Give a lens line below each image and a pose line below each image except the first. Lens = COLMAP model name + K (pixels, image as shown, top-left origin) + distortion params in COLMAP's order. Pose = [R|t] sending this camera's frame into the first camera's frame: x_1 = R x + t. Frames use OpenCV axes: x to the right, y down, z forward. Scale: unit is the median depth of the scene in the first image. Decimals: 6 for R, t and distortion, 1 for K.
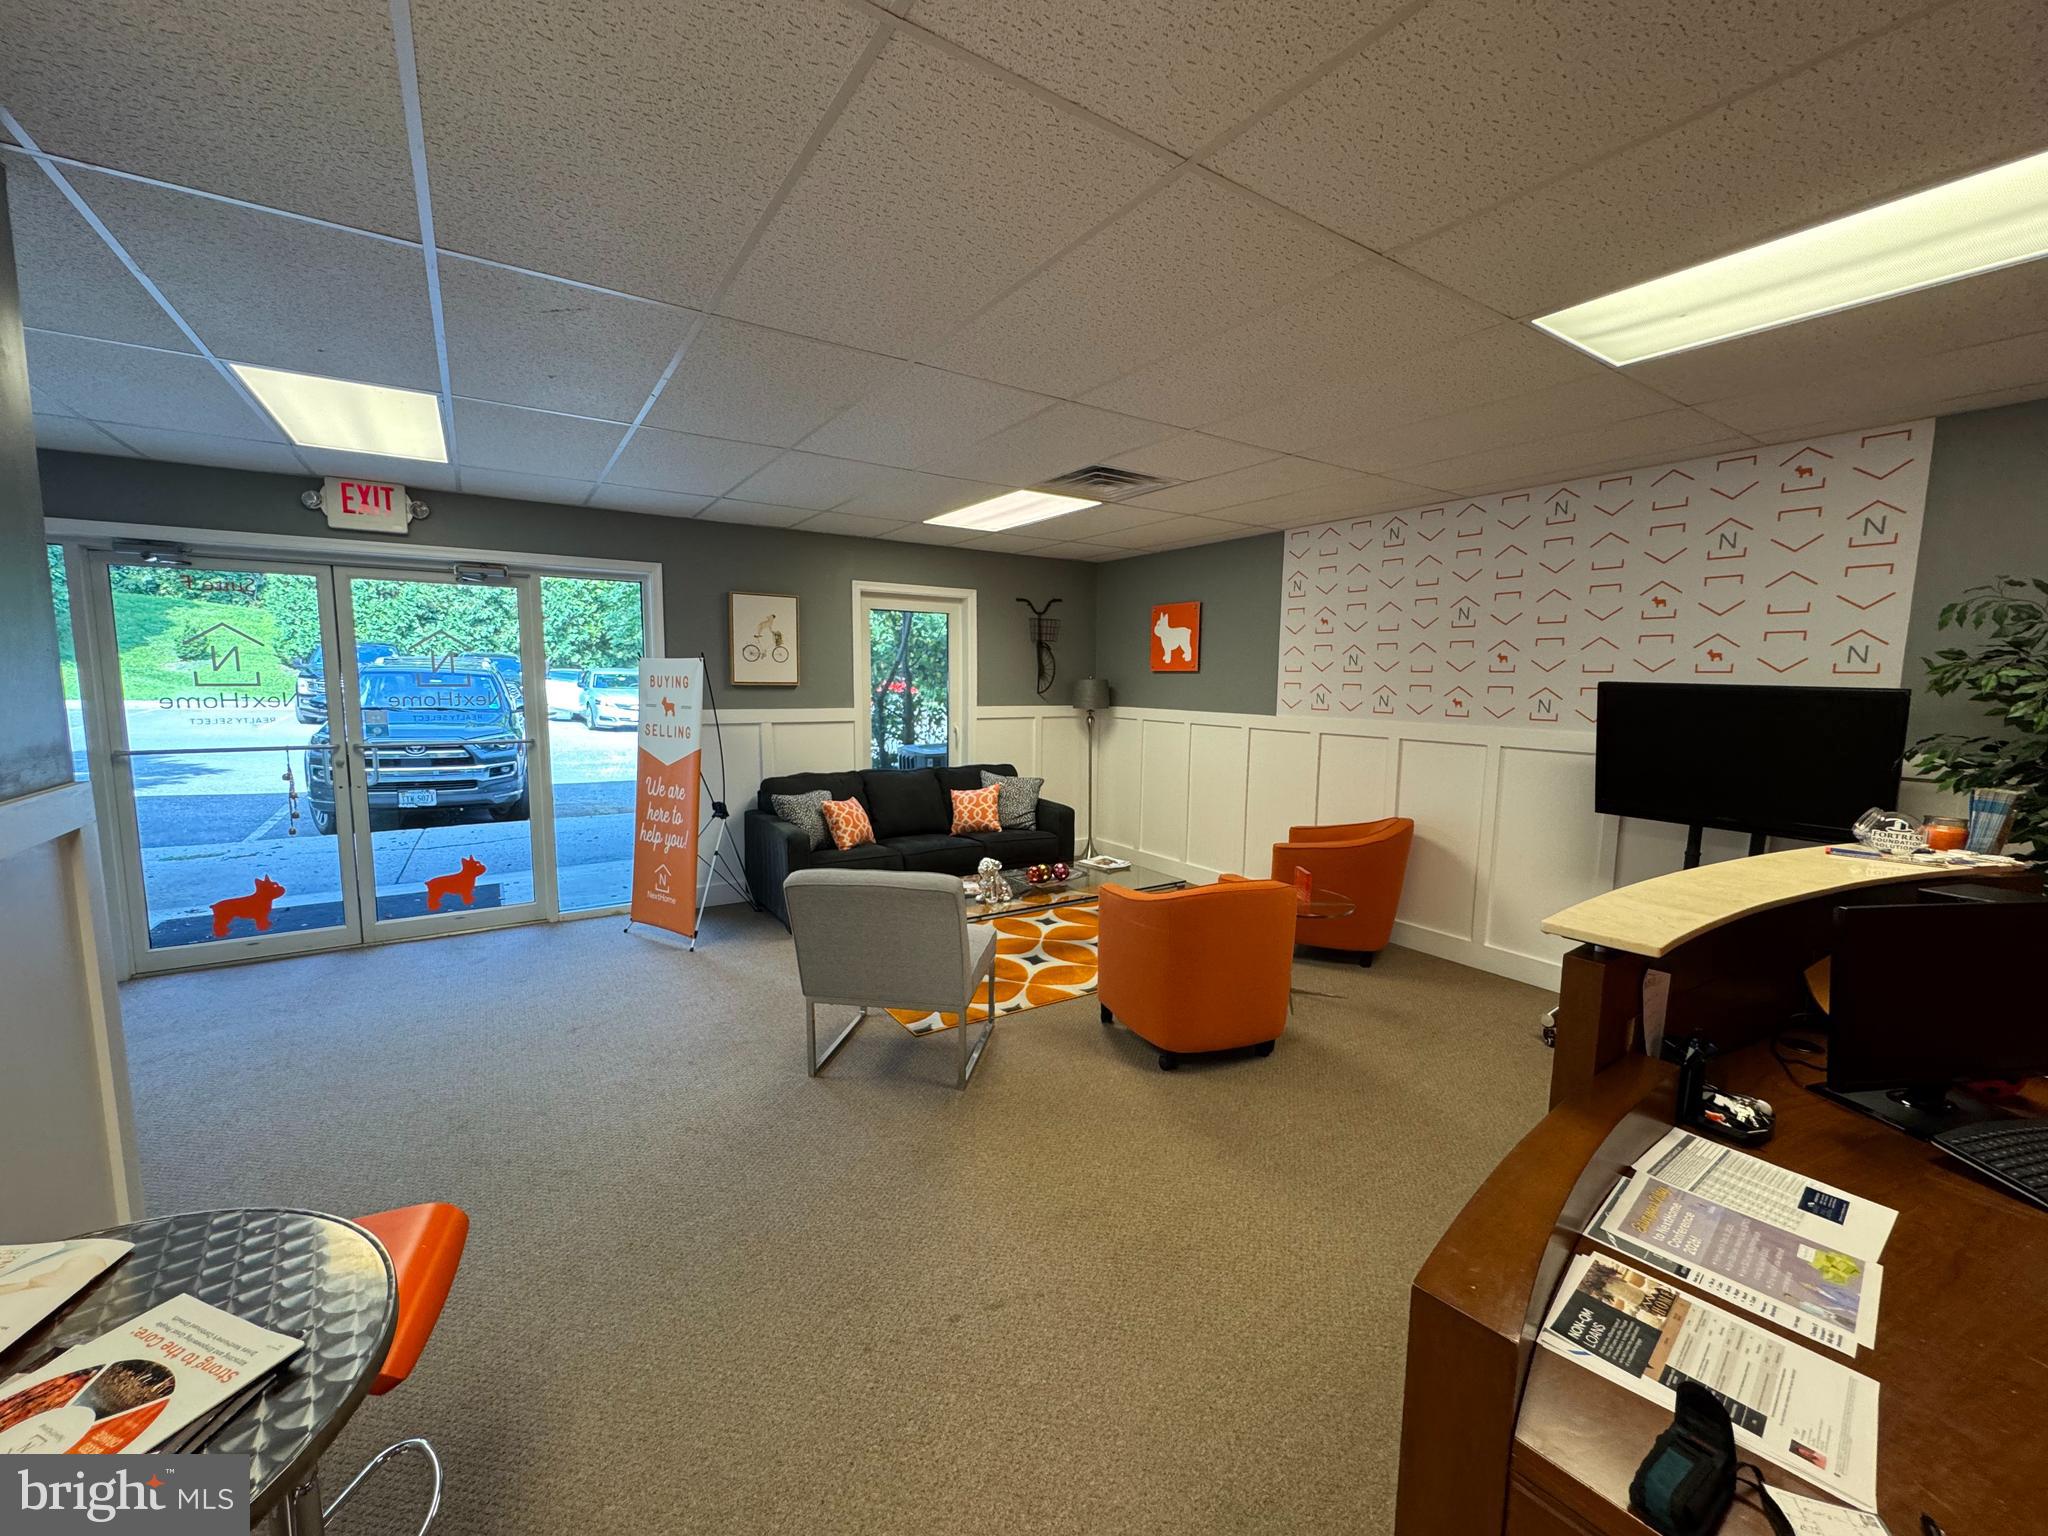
lens RADIAL K [[812.9, 0, 1034.3], [0, 812.9, 762.0], [0, 0, 1]] dist [-0.003541, 0.000669]
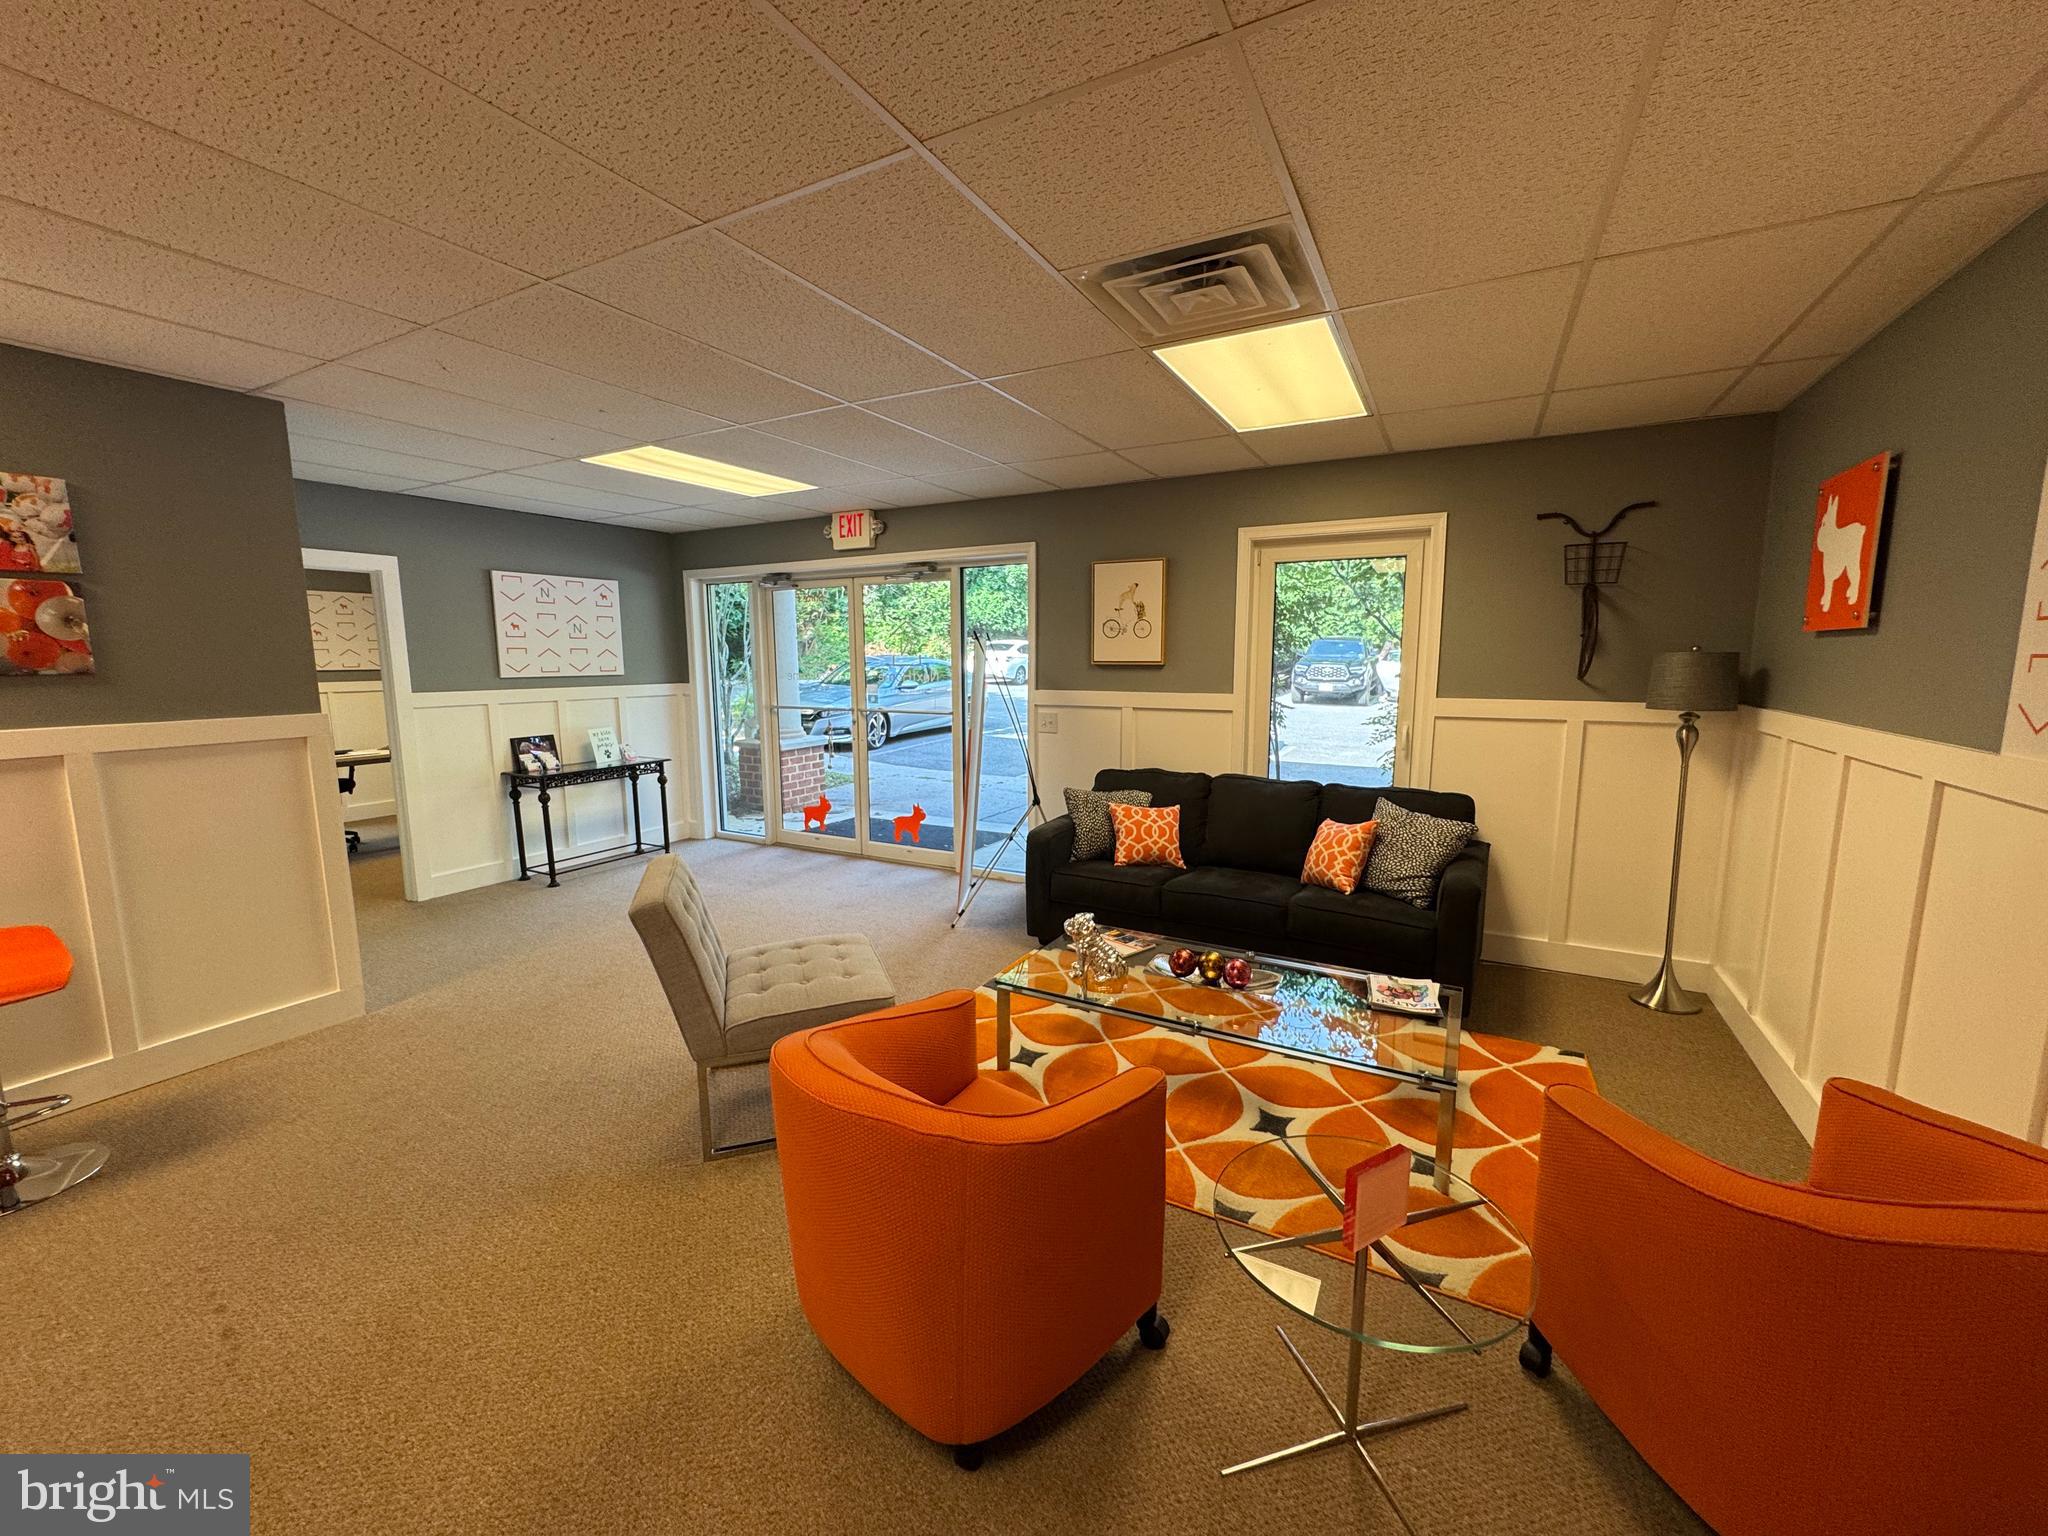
lens RADIAL K [[812.9, 0, 1018.3], [0, 812.9, 765.9], [0, 0, 1]] dist [-0.003541, 0.000669]
pose [[0.459823, 0.107764, -0.881447, 0.435471], [-0.084062, 0.993434, 0.077603, -0.047227], [0.884023, 0.038412, 0.465863, 0.525001]]
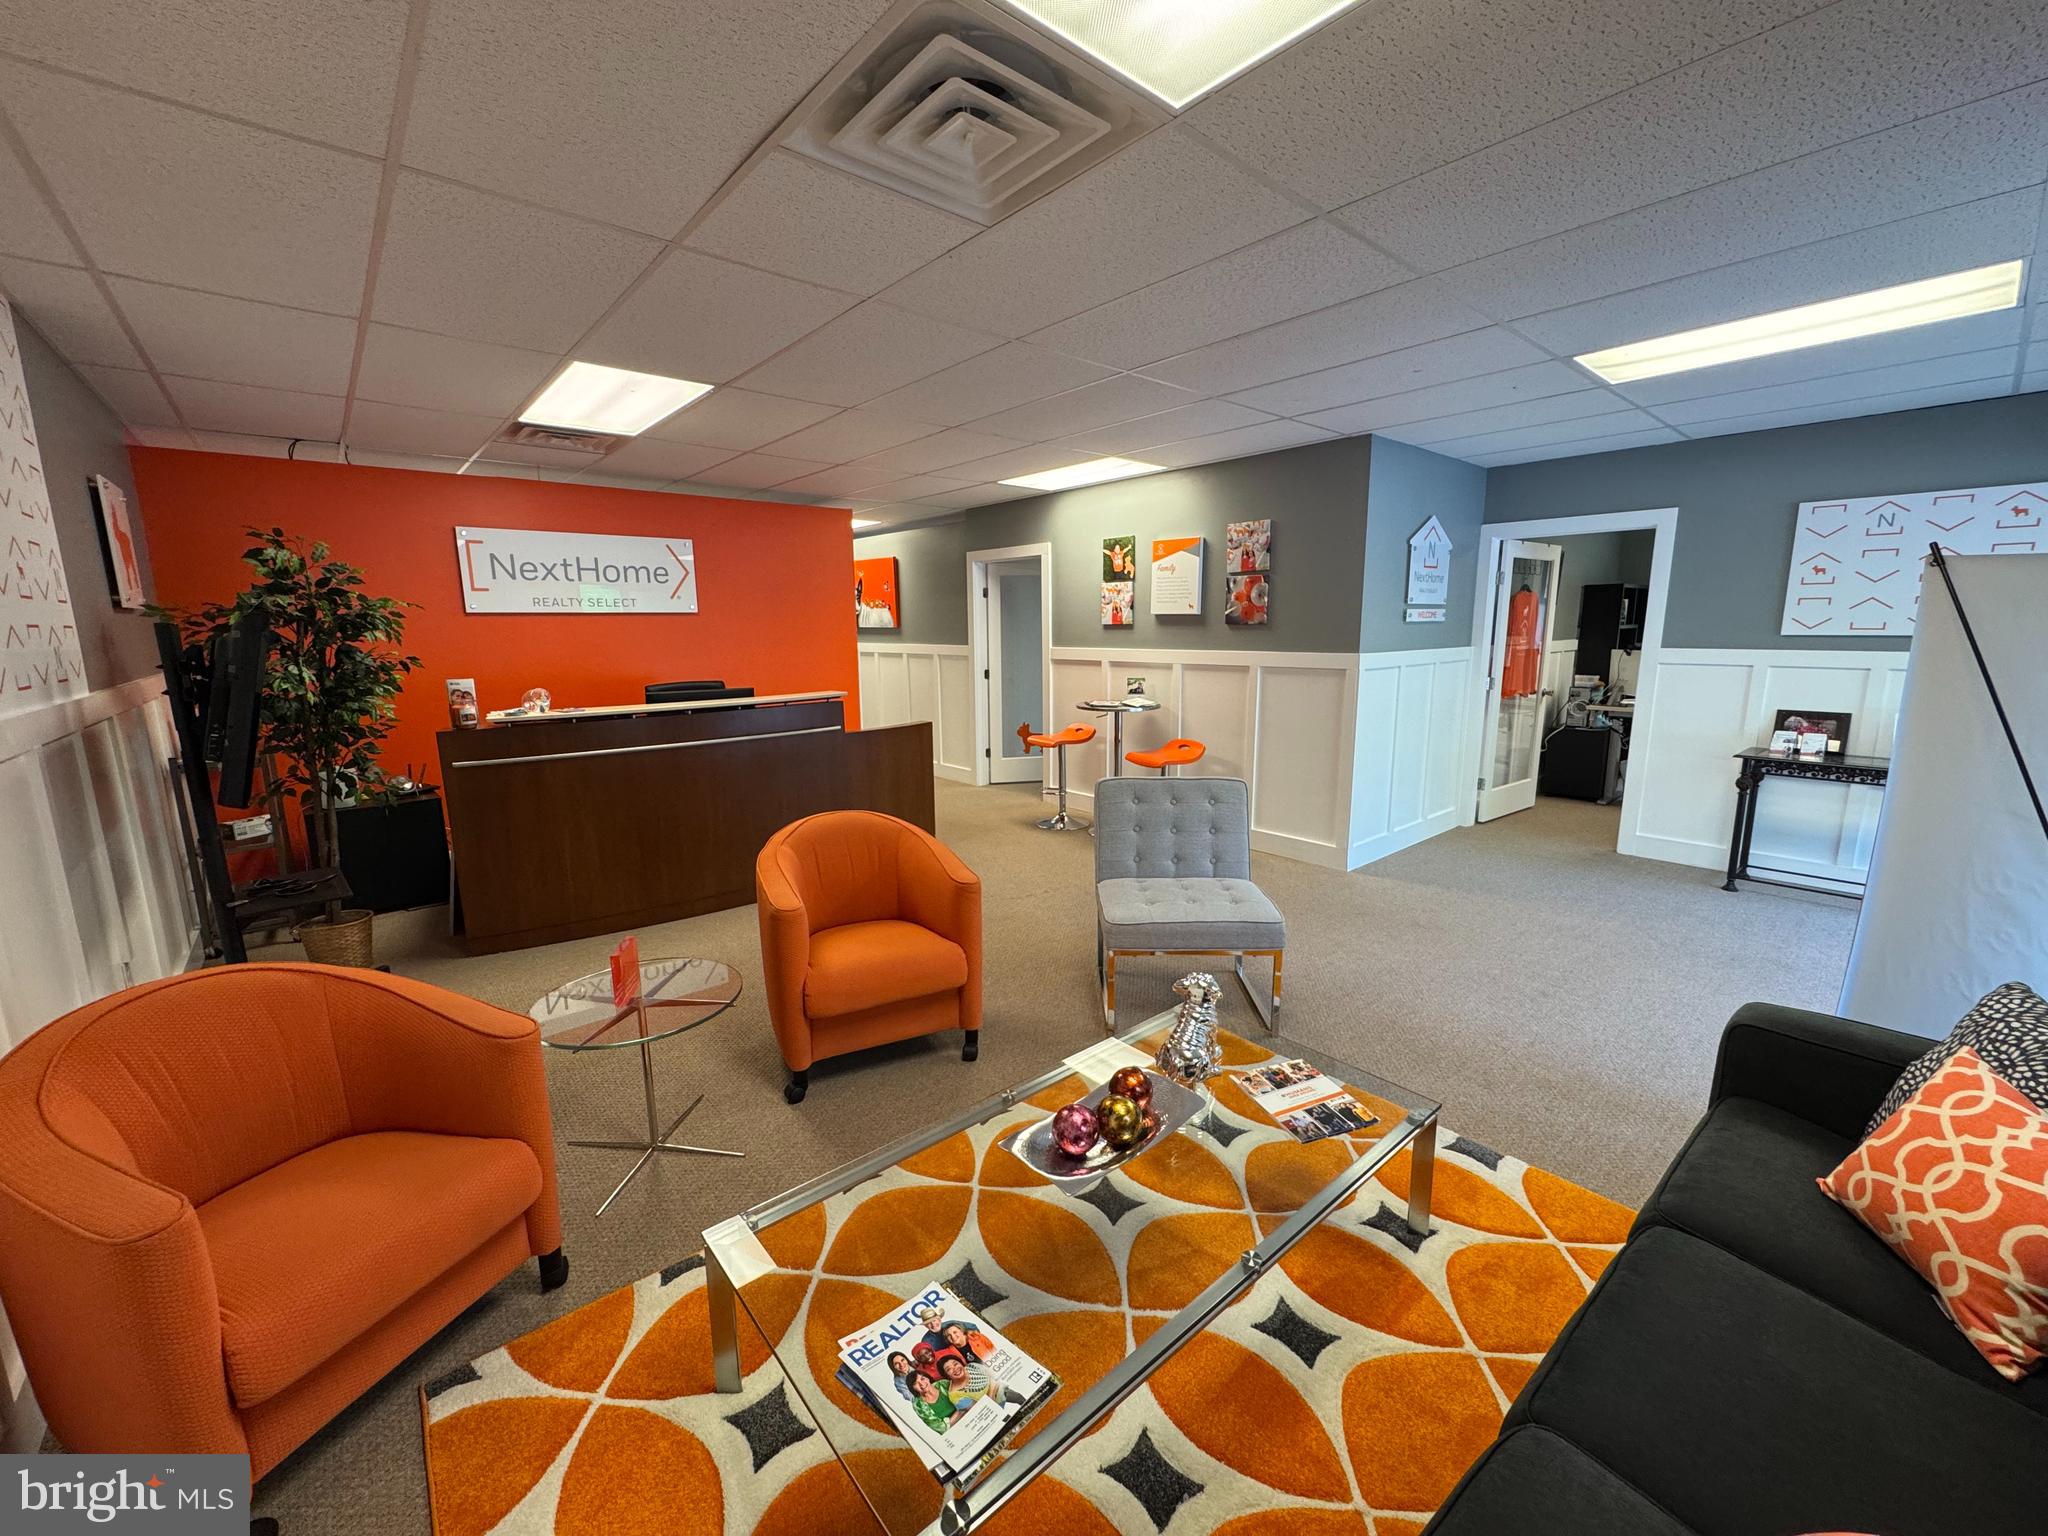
lens RADIAL K [[812.9, 0, 1029.3], [0, 812.9, 767.8], [0, 0, 1]] dist [-0.003541, 0.000669]
pose [[-0.991689, 0.021863, -0.126789, 0.089700], [-0.013939, 0.961398, 0.274807, -0.115714], [0.127903, 0.274290, -0.953103, 1.202682]]
